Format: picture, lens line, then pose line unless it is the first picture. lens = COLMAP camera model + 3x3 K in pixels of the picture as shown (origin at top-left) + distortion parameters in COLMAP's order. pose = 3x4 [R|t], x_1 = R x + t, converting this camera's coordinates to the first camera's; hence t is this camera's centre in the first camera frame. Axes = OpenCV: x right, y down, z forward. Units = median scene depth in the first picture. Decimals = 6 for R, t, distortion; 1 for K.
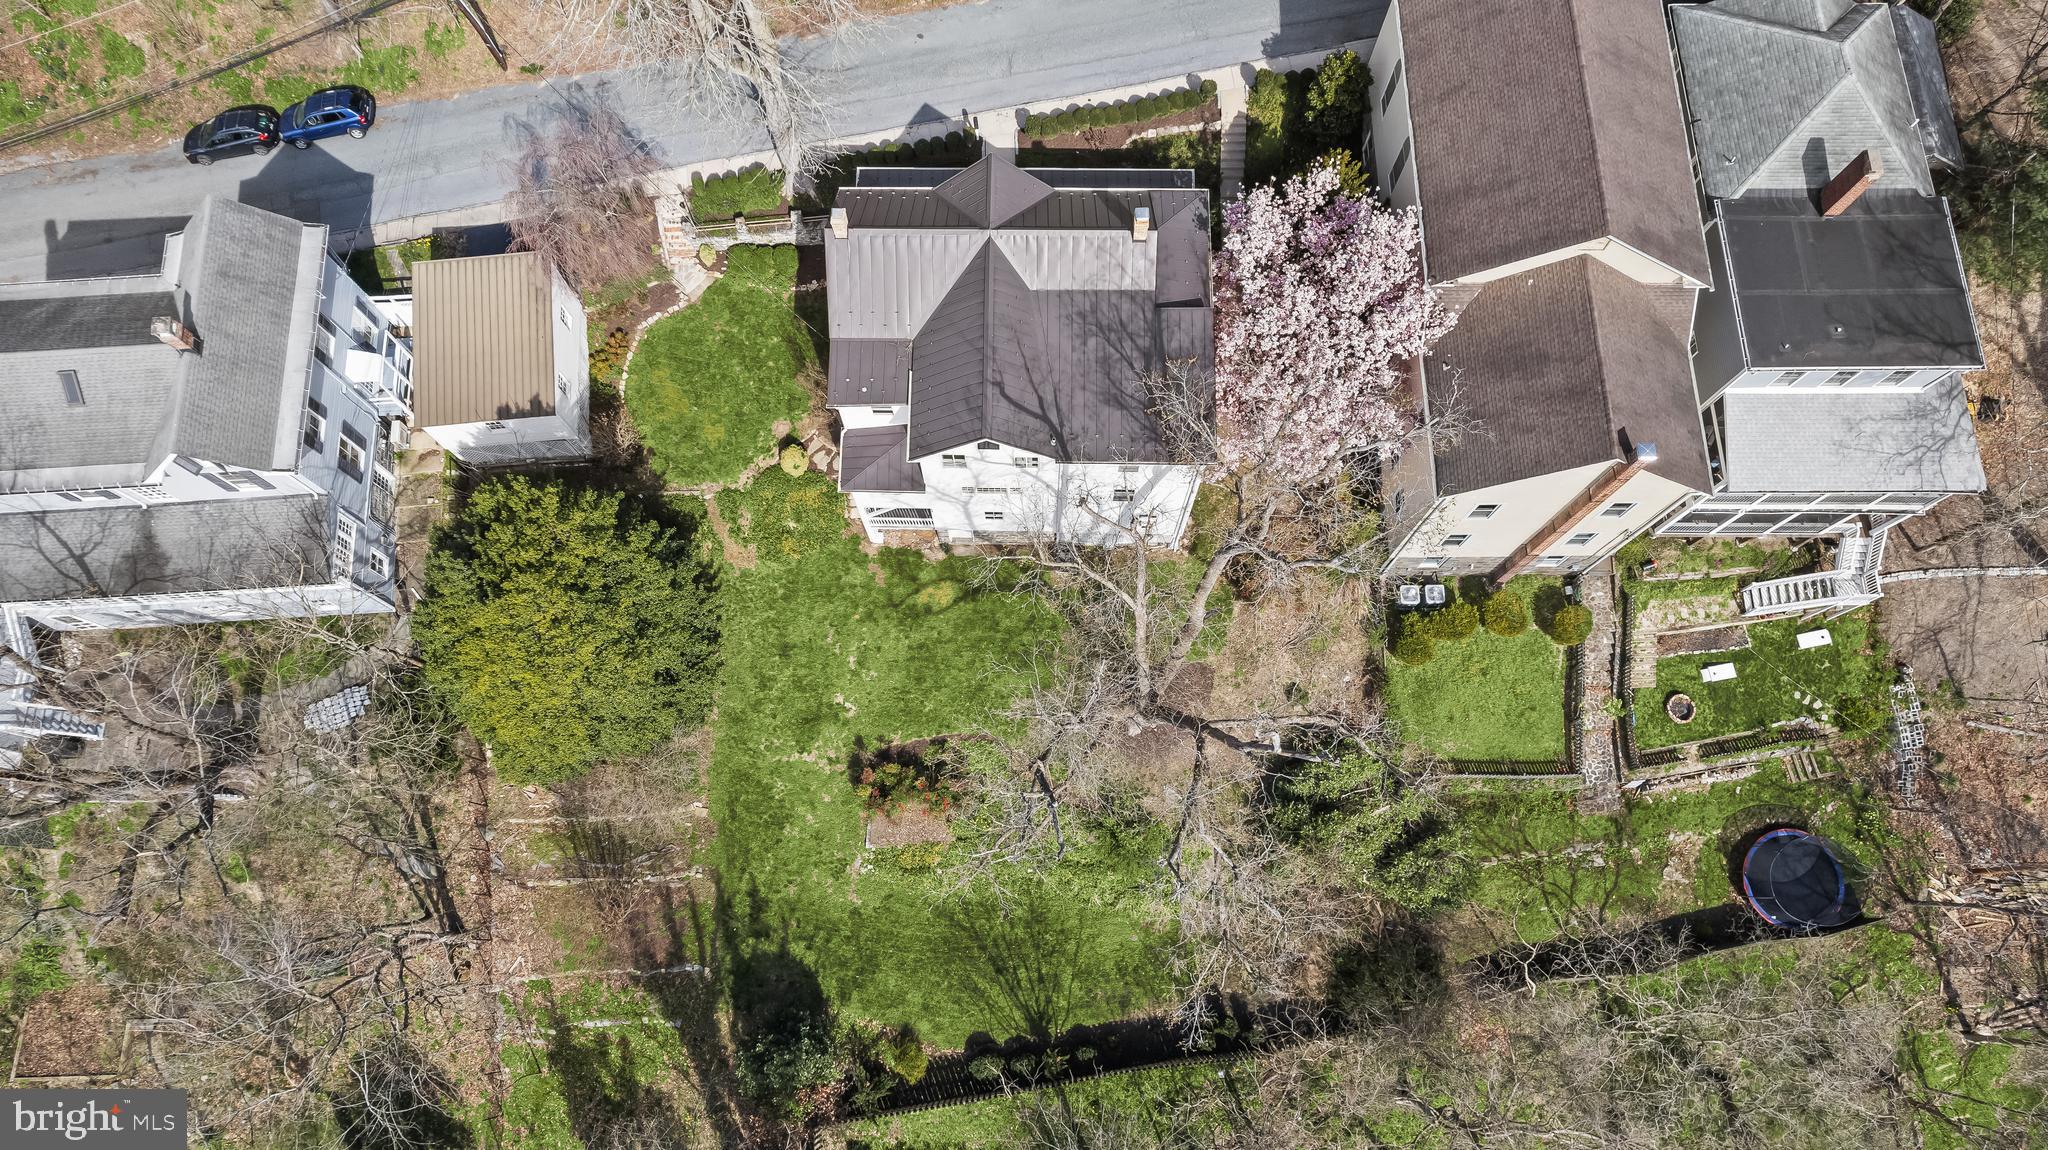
lens RADIAL K [[1320.4, 0, 1018.9], [0, 1320.4, 553.1], [0, 0, 1]] dist [-0.071052, 0.063856]
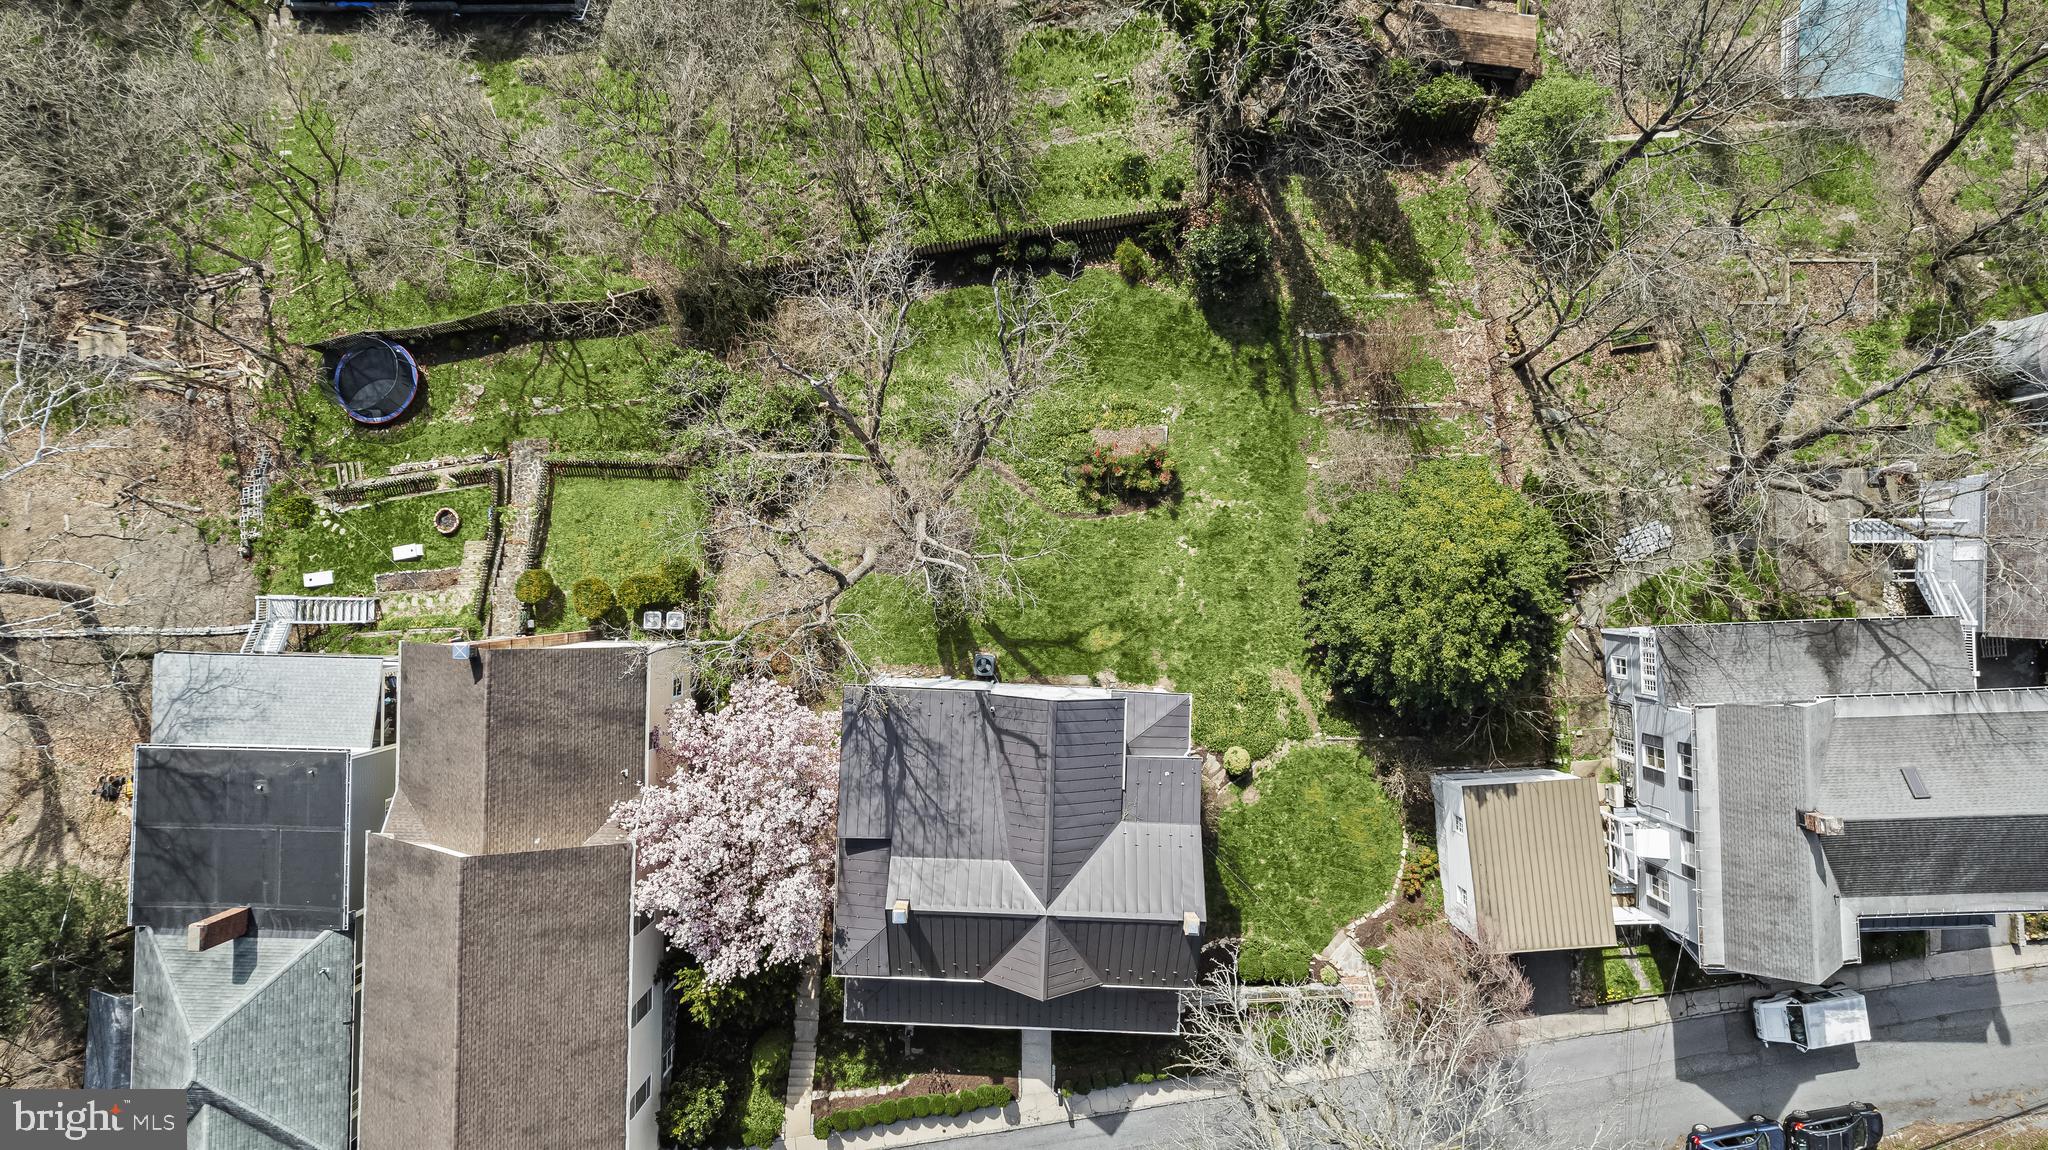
lens RADIAL K [[1320.4, 0, 1019.8], [0, 1320.4, 561.1], [0, 0, 1]] dist [-0.071052, 0.063856]
pose [[-0.999522, -0.022529, 0.021181, -0.014360], [0.028071, -0.948362, 0.315947, -0.257518], [0.012970, 0.316390, 0.948540, -0.060528]]
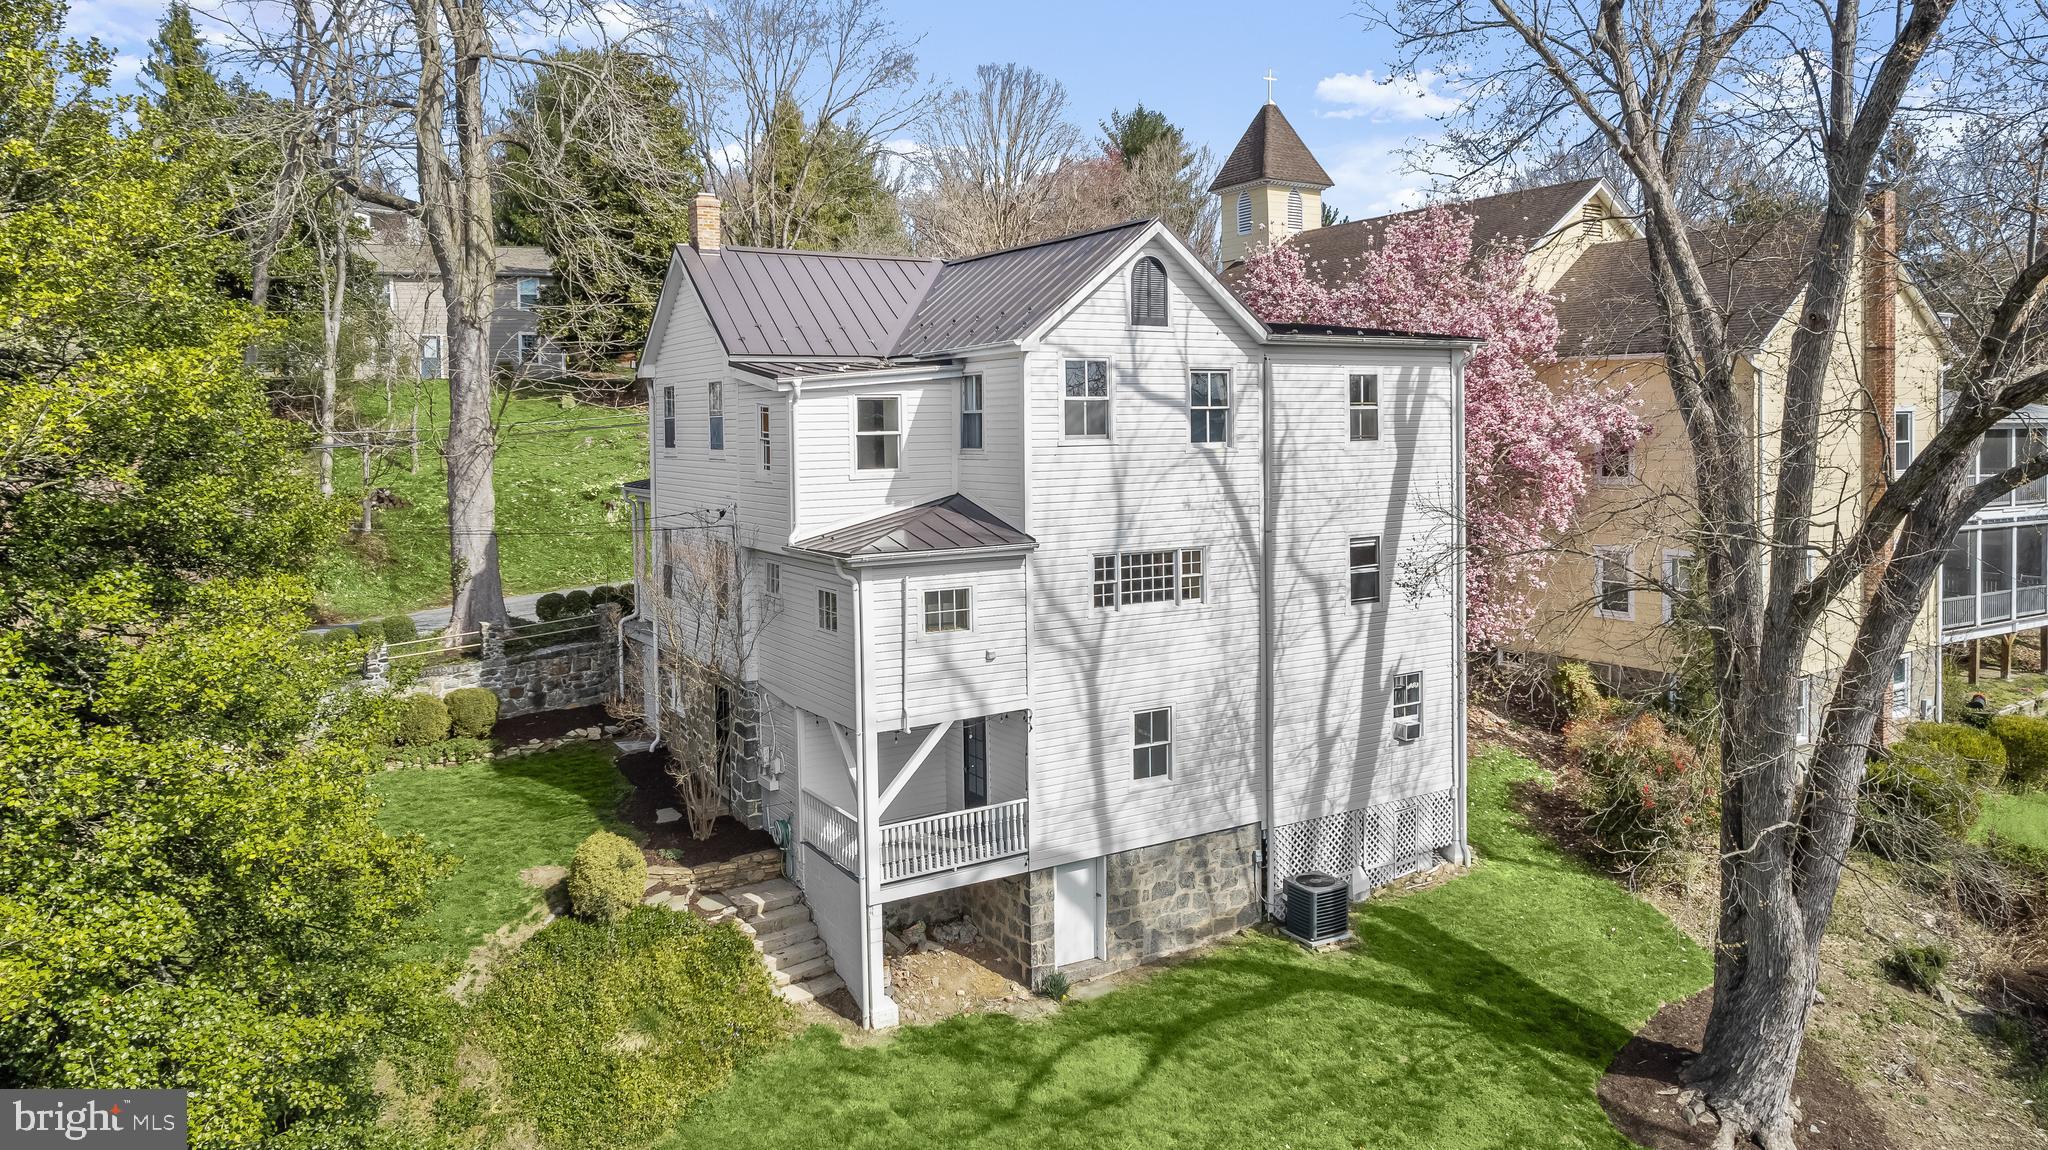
lens RADIAL K [[1320.4, 0, 1028.4], [0, 1320.4, 457.4], [0, 0, 1]] dist [-0.071052, 0.063856]
pose [[0.848212, -0.014261, 0.529464, -0.265117], [0.506247, 0.315734, -0.802512, 0.254676], [-0.155725, 0.948741, 0.275029, 0.761531]]
